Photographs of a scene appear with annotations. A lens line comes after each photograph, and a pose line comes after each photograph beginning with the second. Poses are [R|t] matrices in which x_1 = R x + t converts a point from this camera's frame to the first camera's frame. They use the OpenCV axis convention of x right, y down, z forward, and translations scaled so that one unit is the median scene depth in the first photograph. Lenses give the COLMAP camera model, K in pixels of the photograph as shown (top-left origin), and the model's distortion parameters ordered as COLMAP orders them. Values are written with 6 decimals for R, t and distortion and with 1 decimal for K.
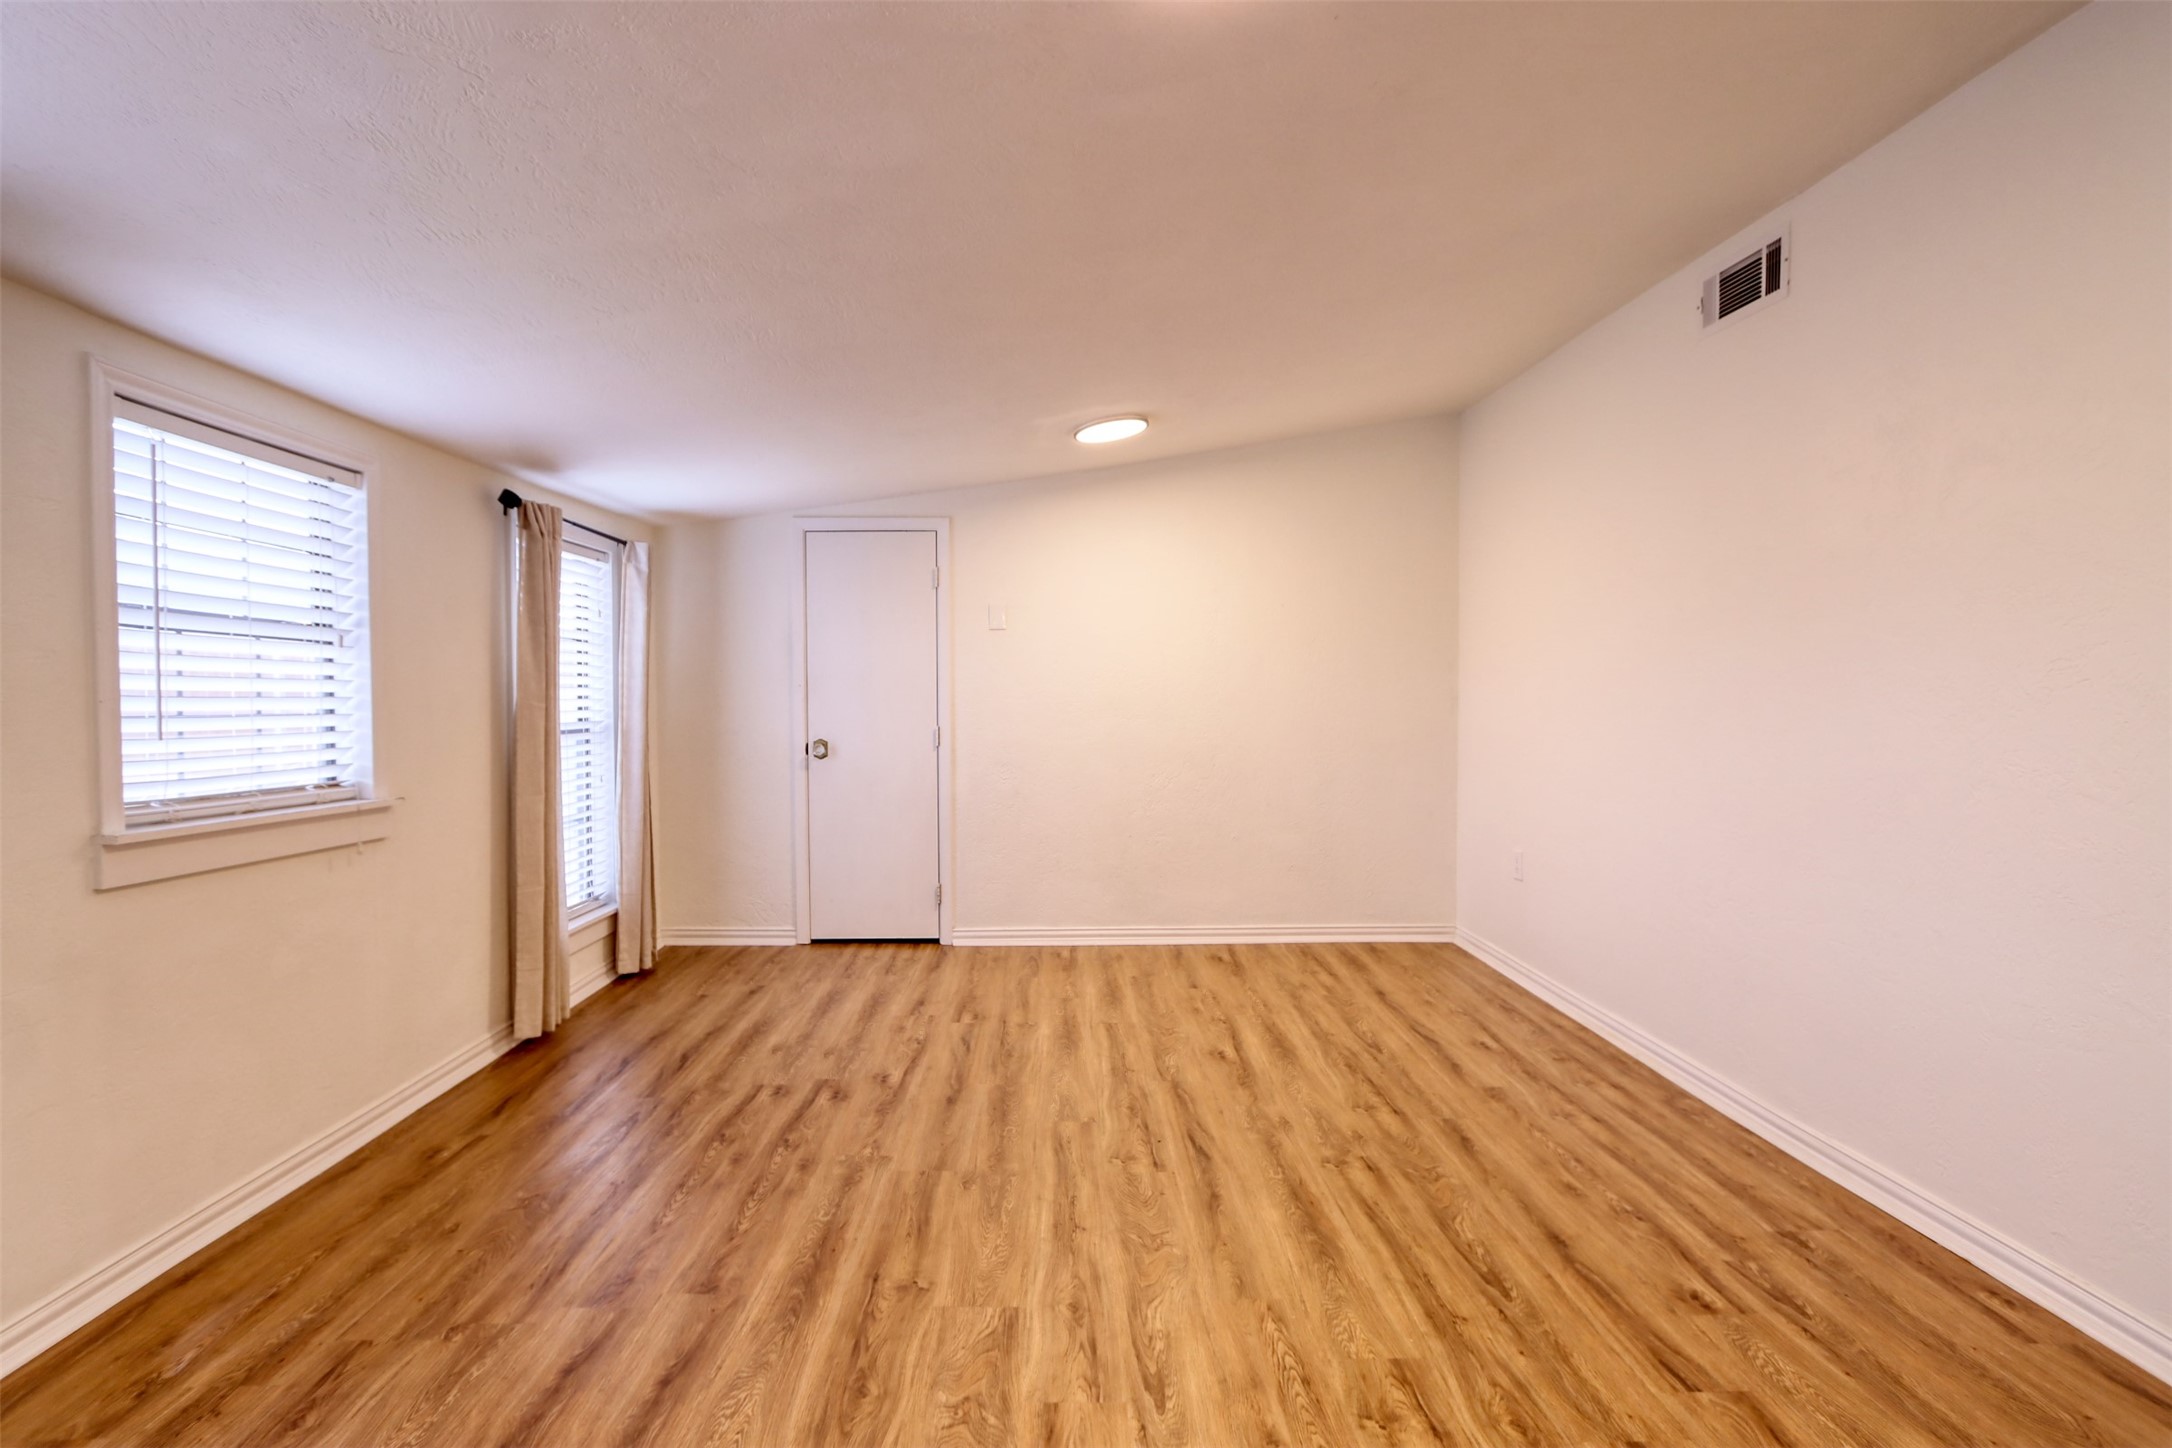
lens RADIAL K [[1081.1, 0, 1063.0], [0, 1081.1, 731.9], [0, 0, 1]] dist [-0.017750, 0.004384]
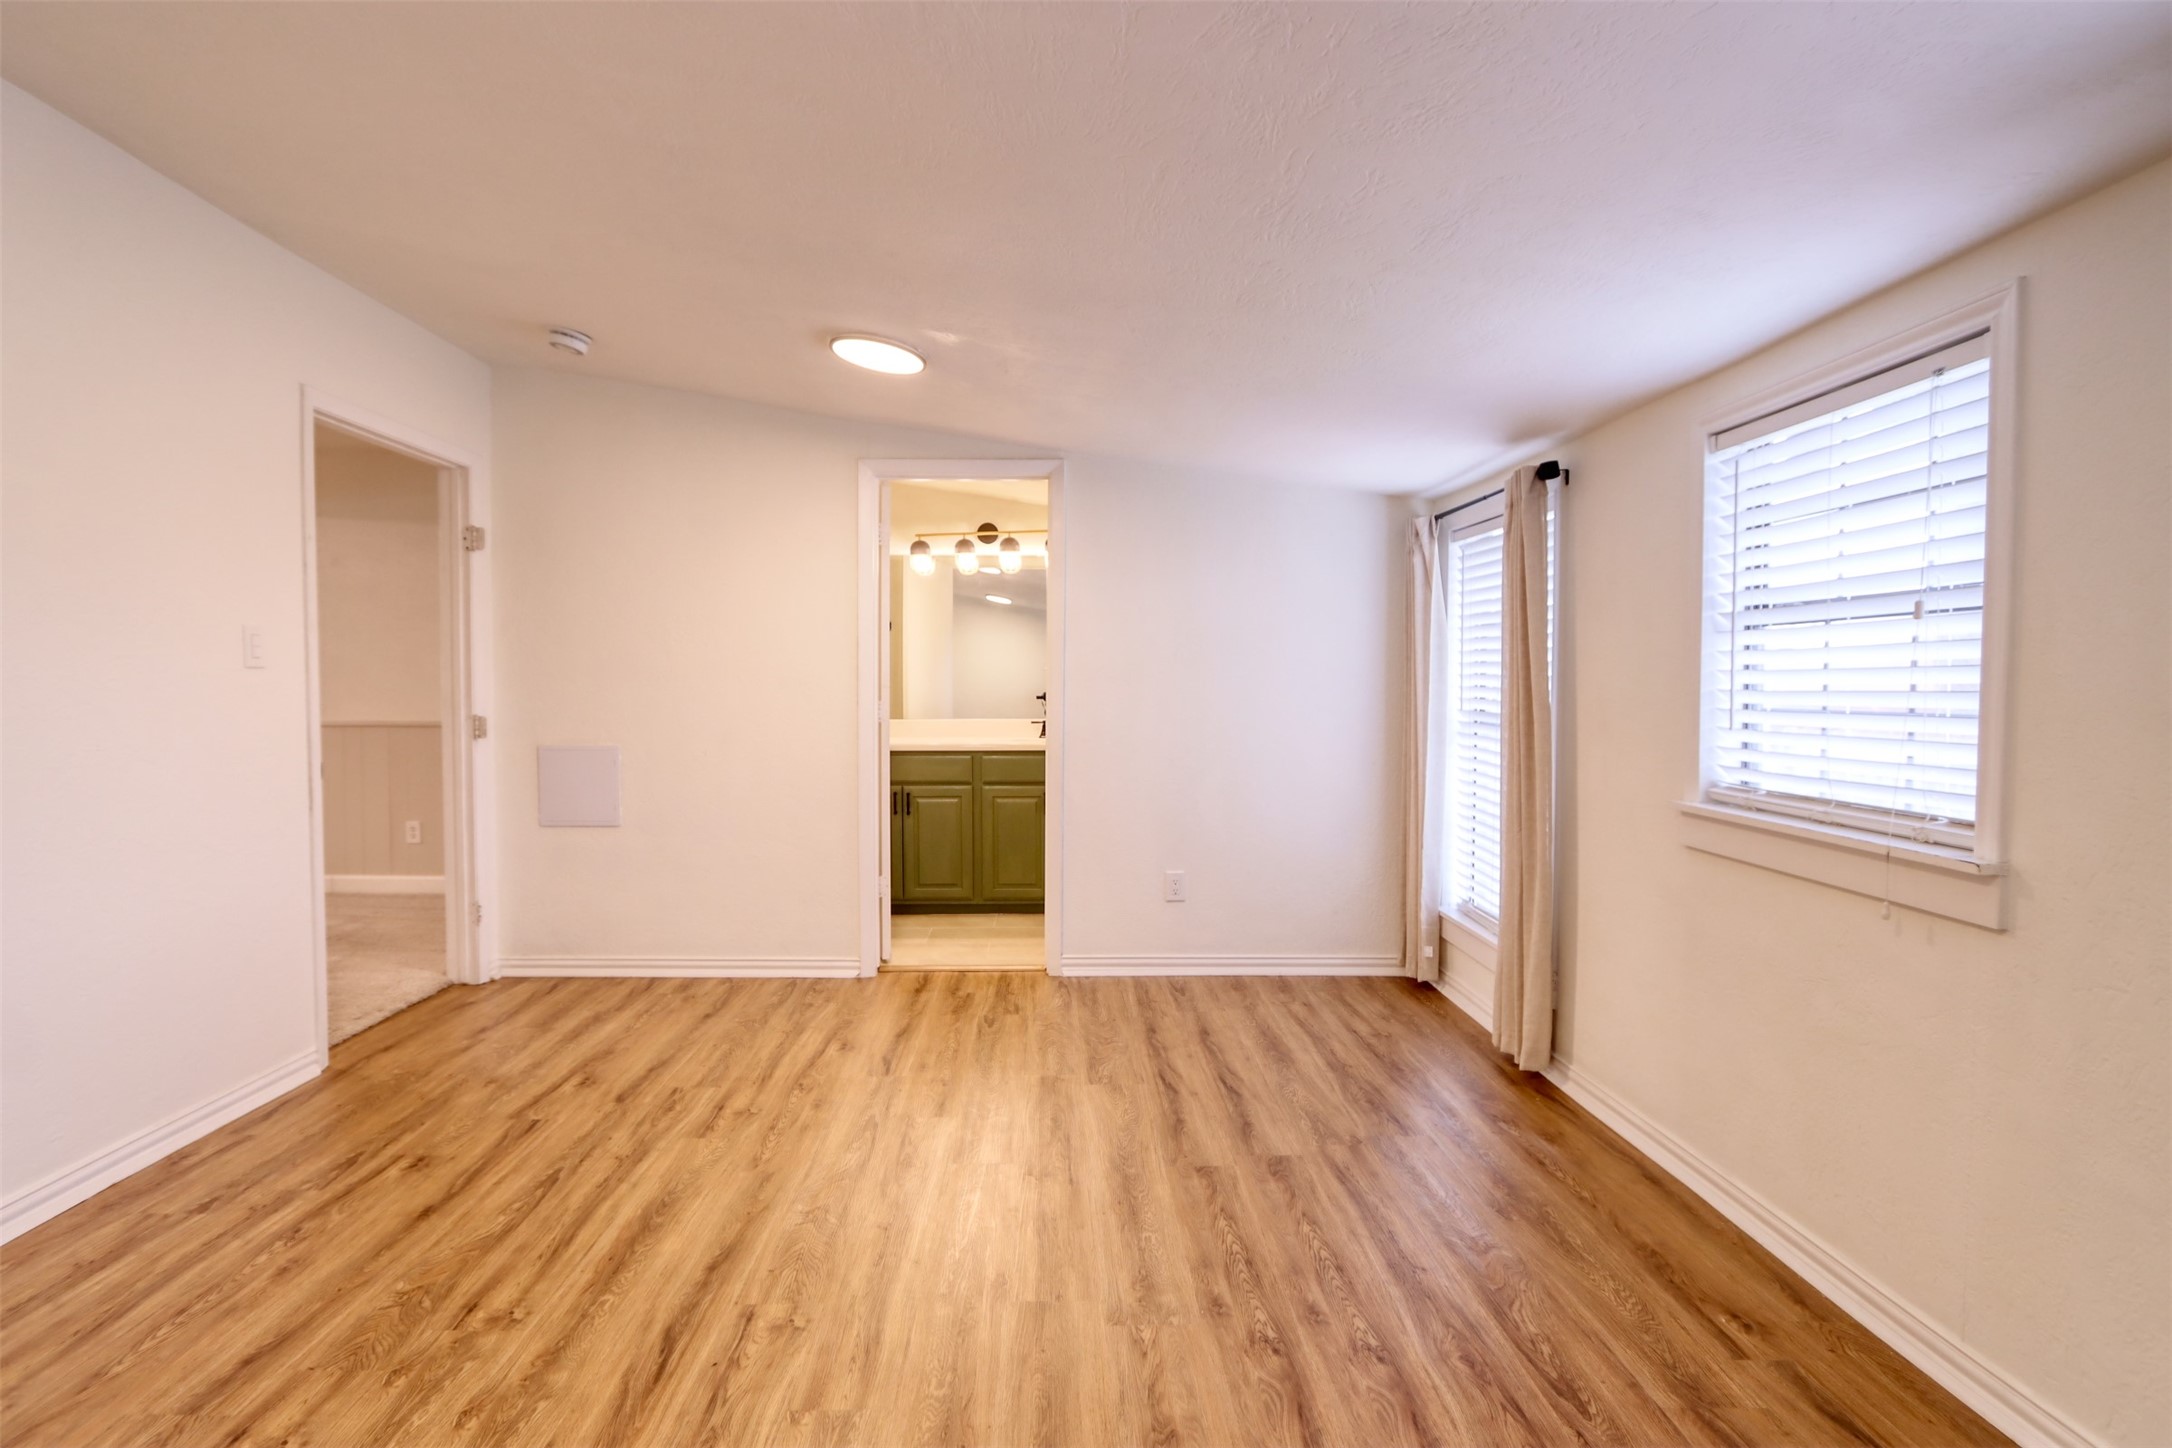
lens RADIAL K [[1081.1, 0, 1063.0], [0, 1081.1, 731.9], [0, 0, 1]] dist [-0.017750, 0.004384]
pose [[-0.999959, -0.002452, -0.008711, -0.137588], [-0.003067, 0.997447, 0.071346, -0.061790], [0.008513, 0.071370, -0.997414, 1.924764]]
